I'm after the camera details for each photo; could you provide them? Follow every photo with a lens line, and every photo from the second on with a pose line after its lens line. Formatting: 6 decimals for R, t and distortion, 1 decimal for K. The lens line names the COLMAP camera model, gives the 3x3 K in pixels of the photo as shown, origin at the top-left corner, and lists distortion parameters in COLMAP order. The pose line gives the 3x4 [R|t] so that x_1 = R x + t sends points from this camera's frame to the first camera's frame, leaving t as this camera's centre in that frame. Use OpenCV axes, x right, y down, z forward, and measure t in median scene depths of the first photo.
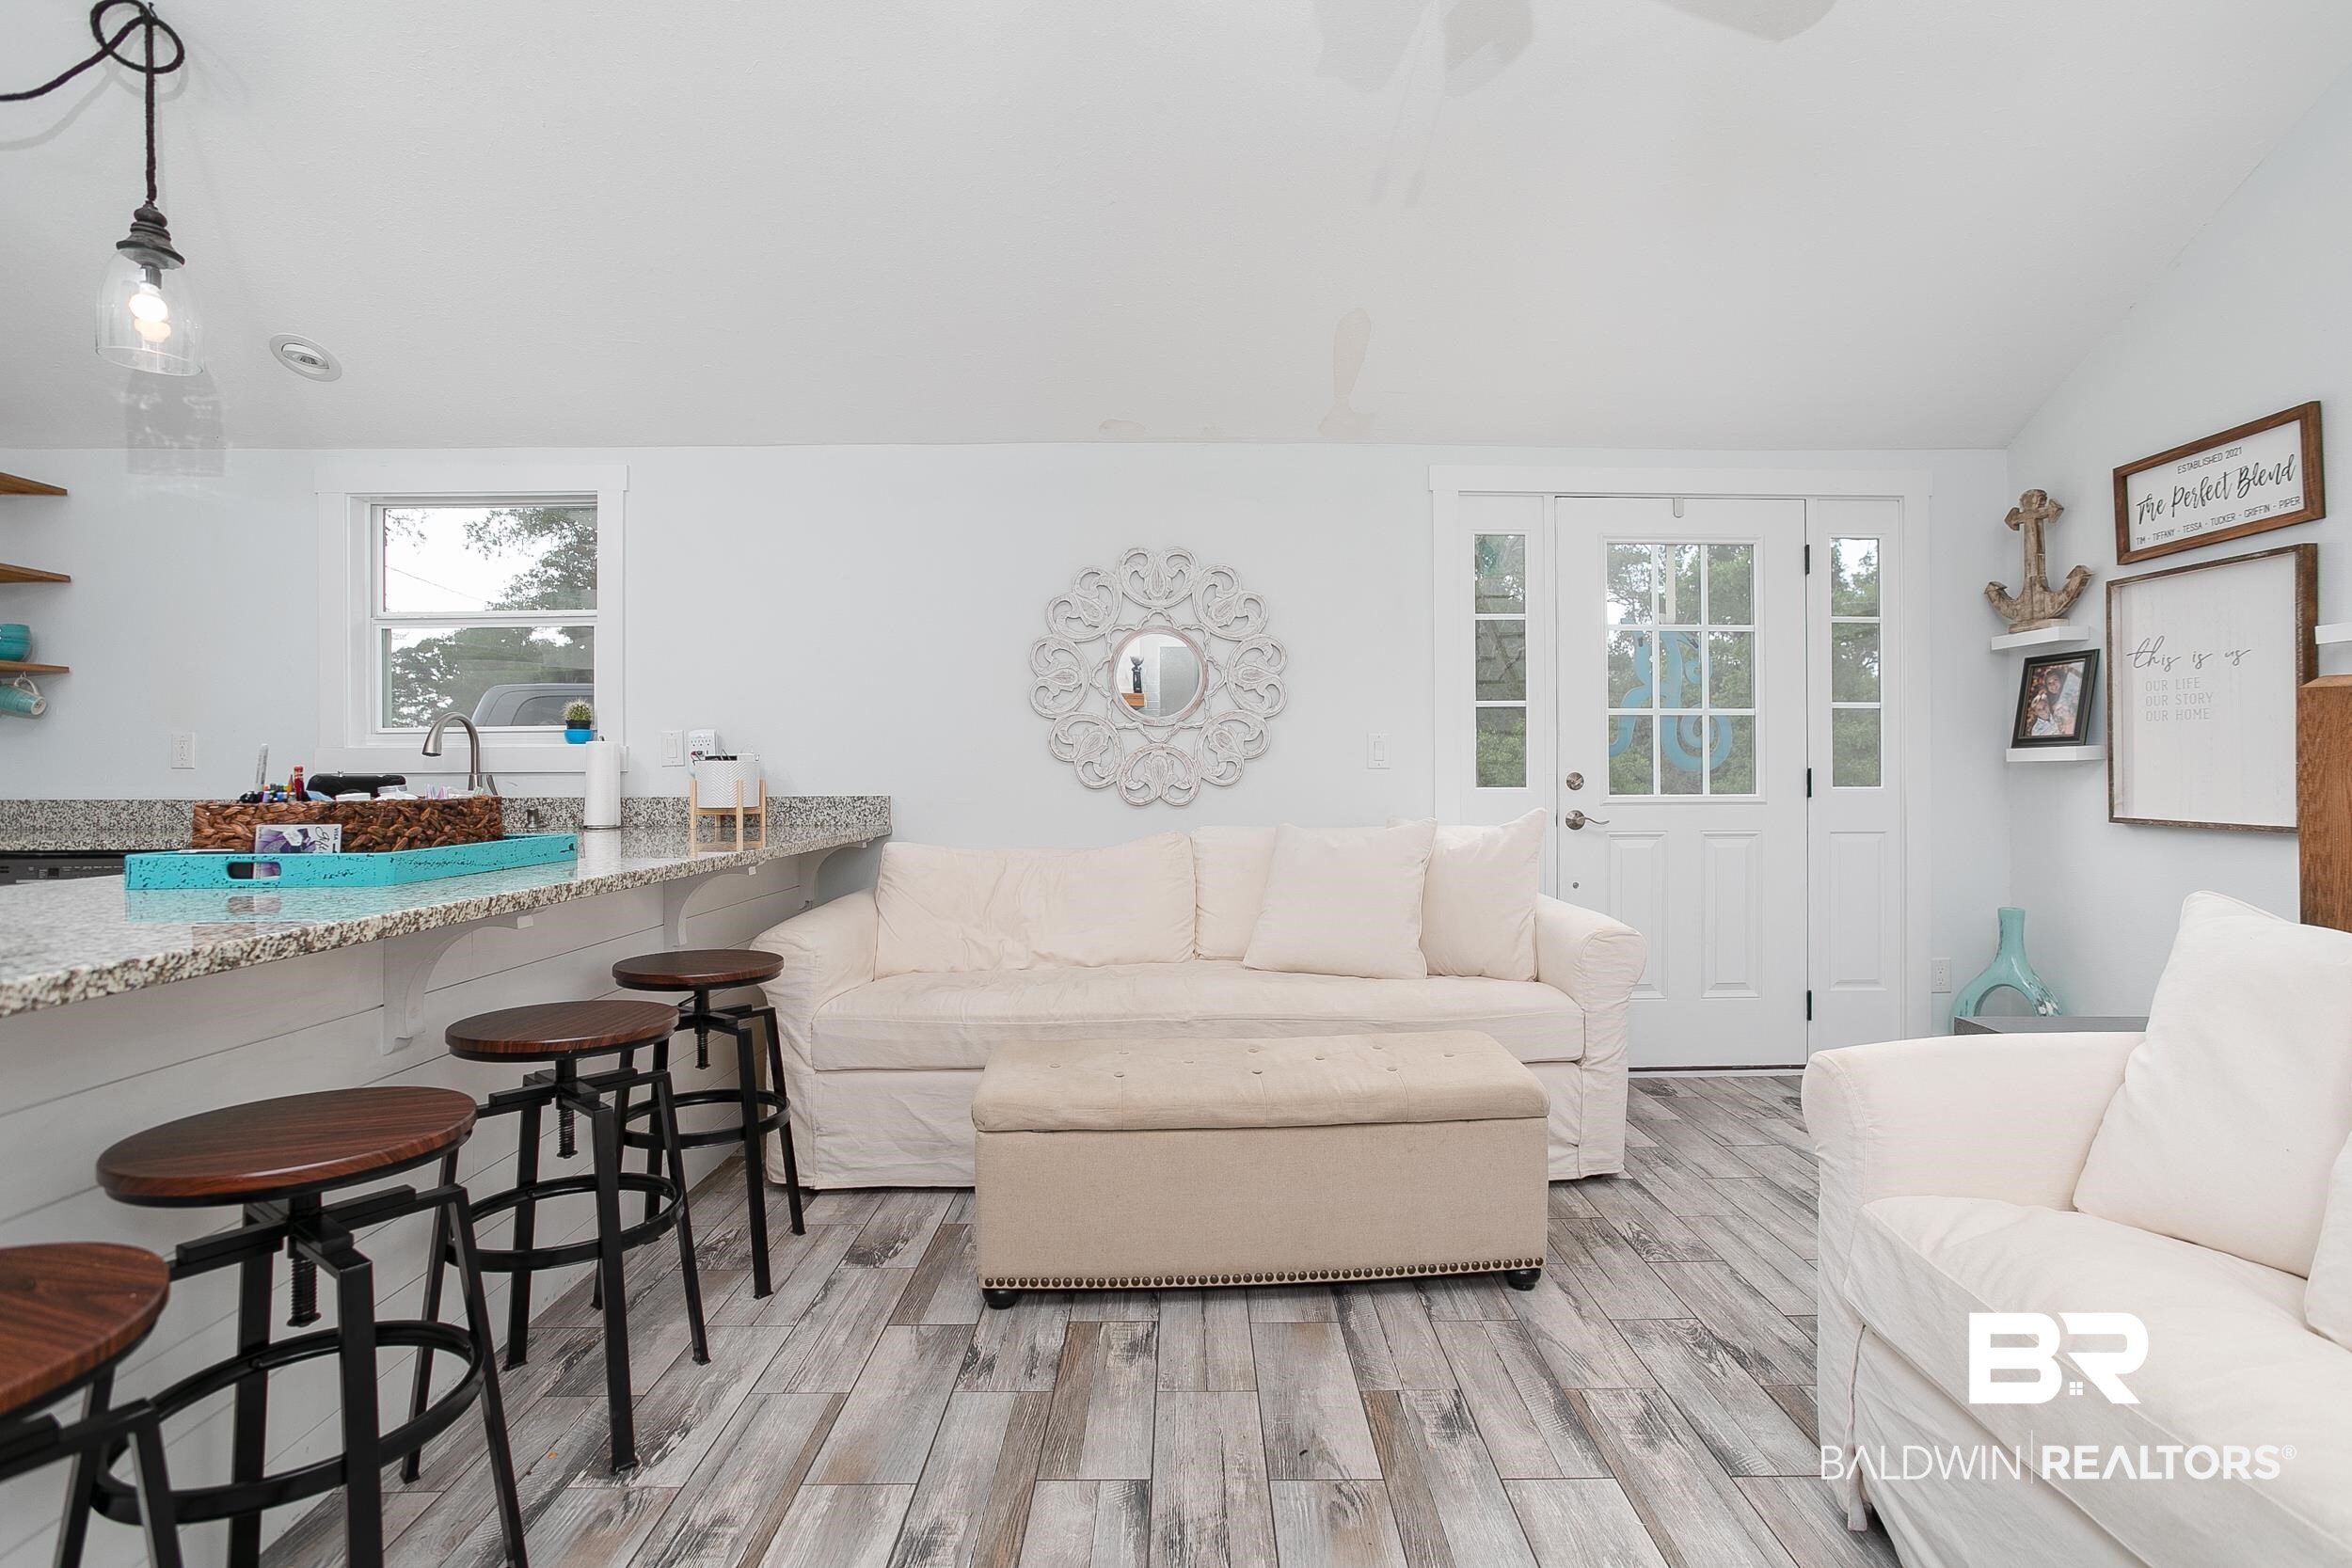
lens RADIAL K [[1145.3, 0, 1223.4], [0, 1145.3, 774.7], [0, 0, 1]] dist [-0.045269, 0.023069]
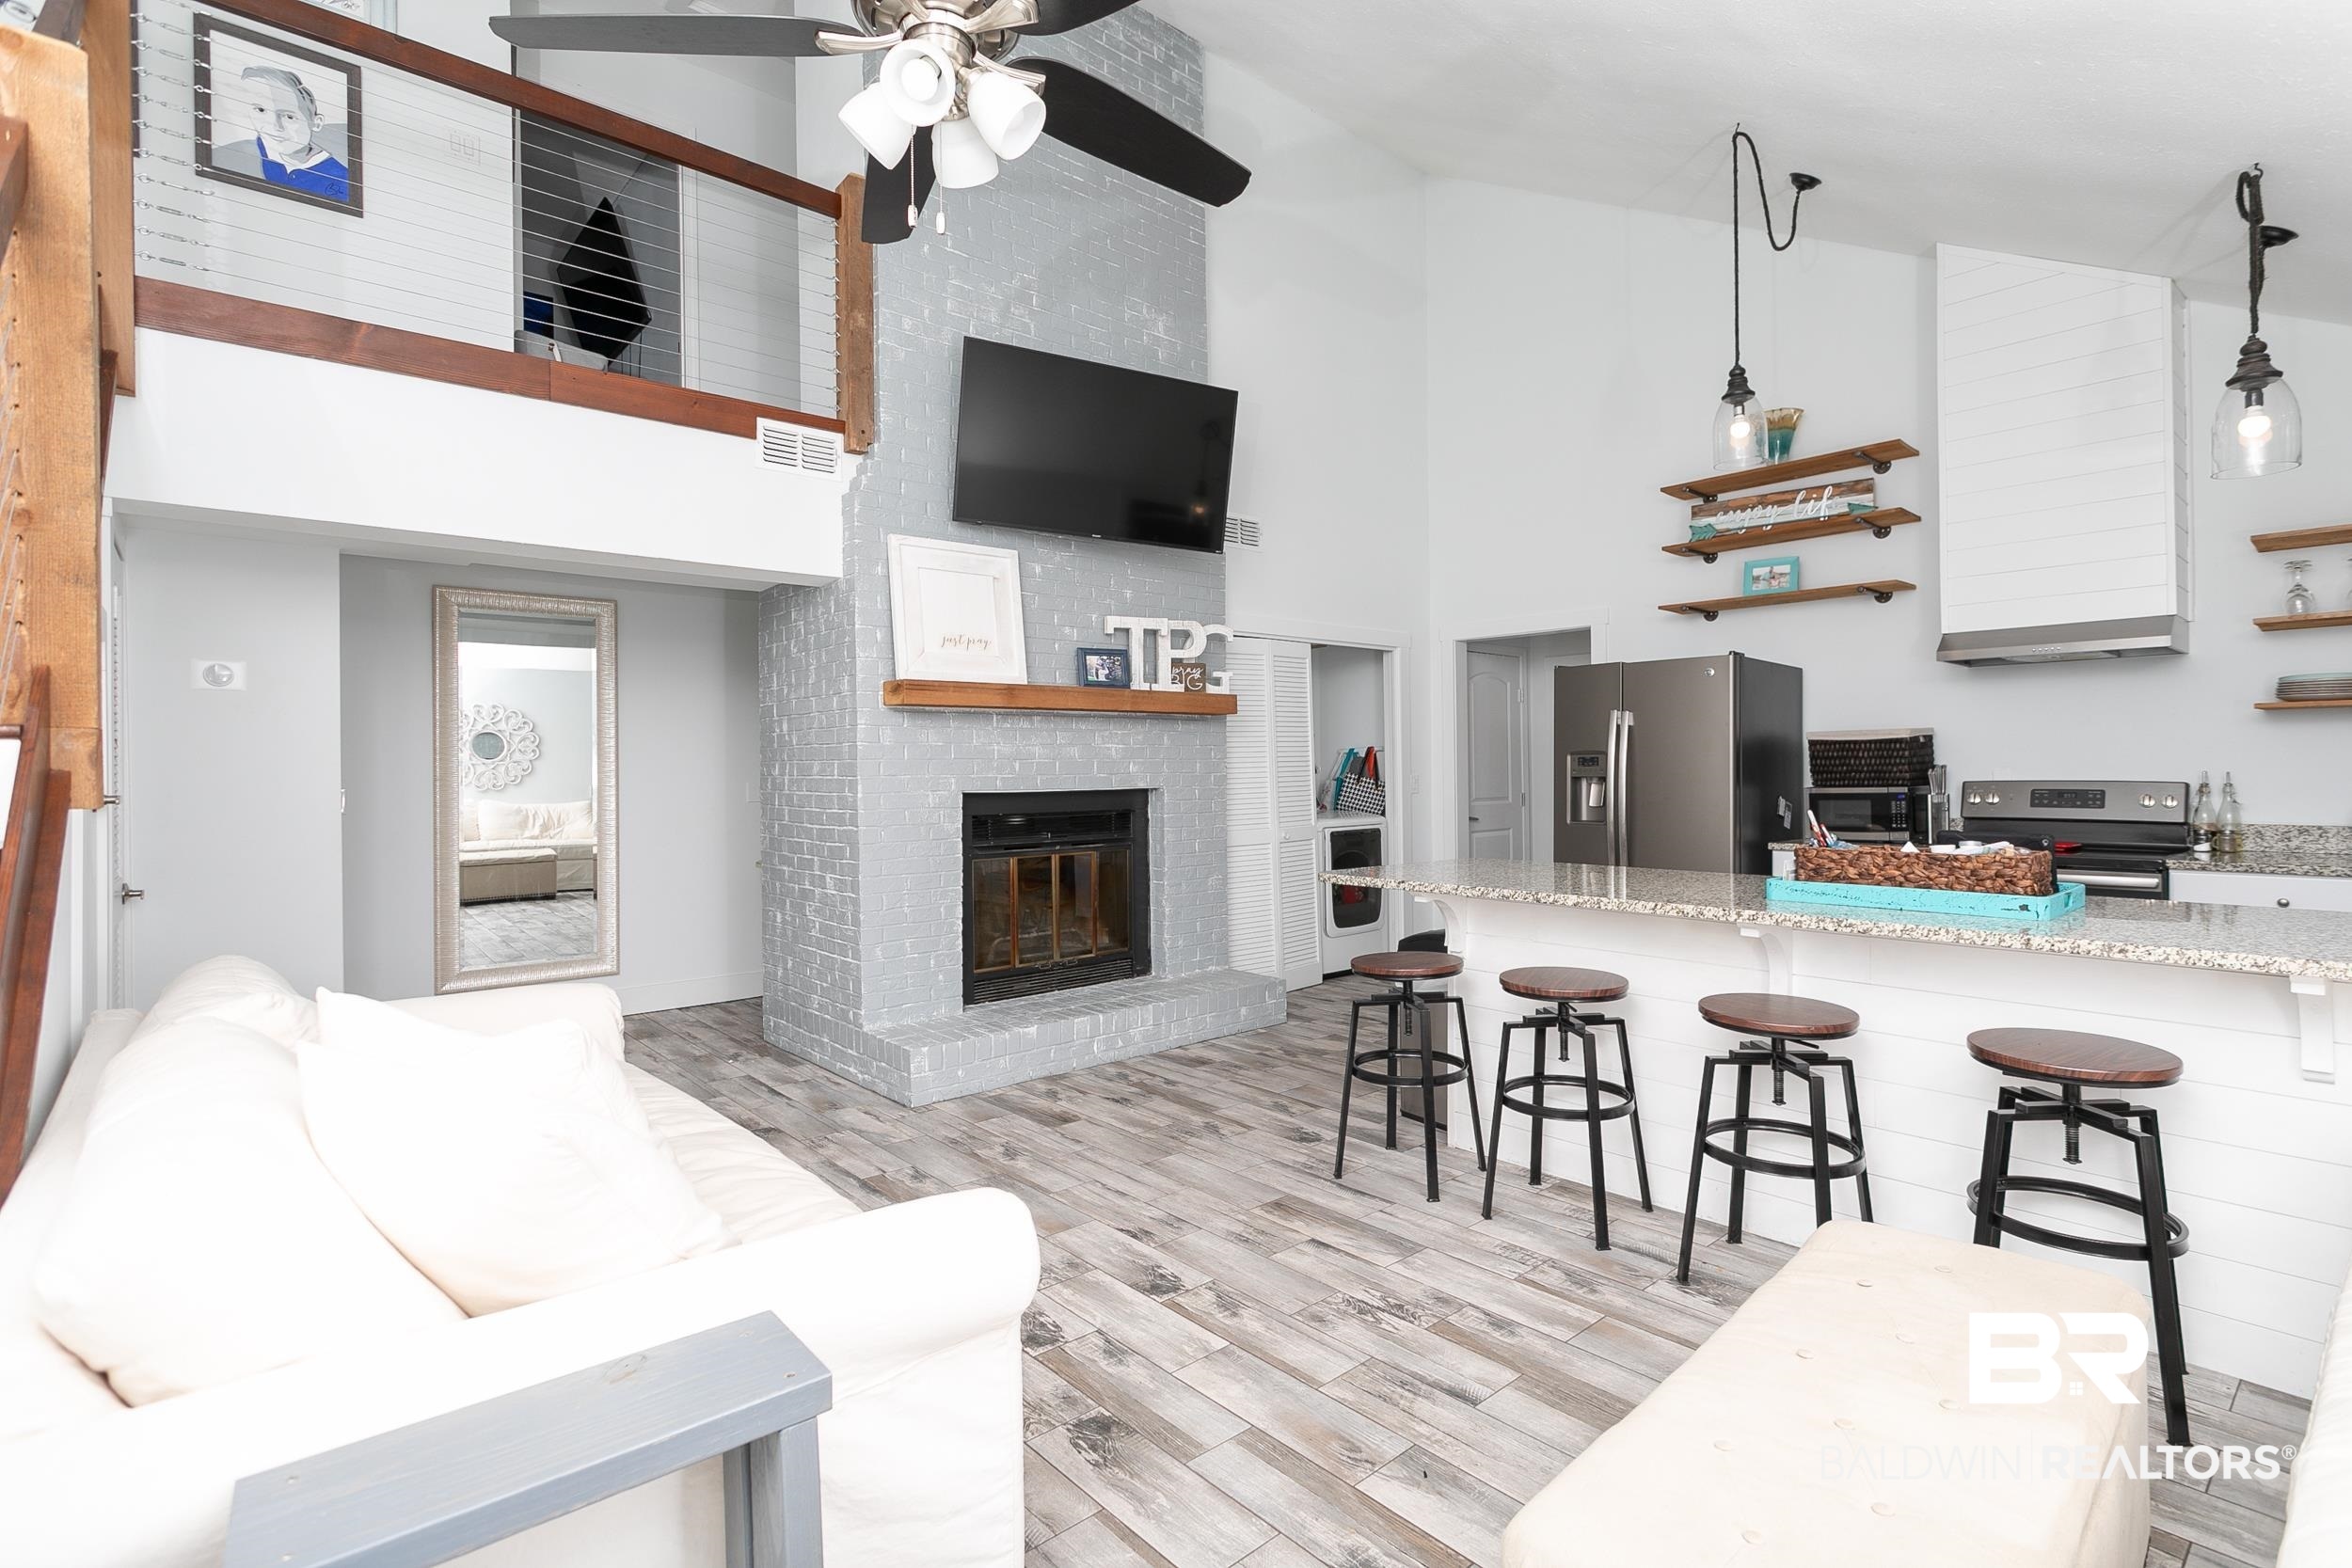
lens RADIAL K [[1127.7, 0, 1176.9], [0, 1127.7, 772.2], [0, 0, 1]] dist [-0.001922, -0.000386]
pose [[-0.780343, 0.014580, -0.625181, 0.474522], [0.013713, 0.999887, 0.006202, -0.055082], [0.625201, -0.003734, -0.780455, 0.853846]]
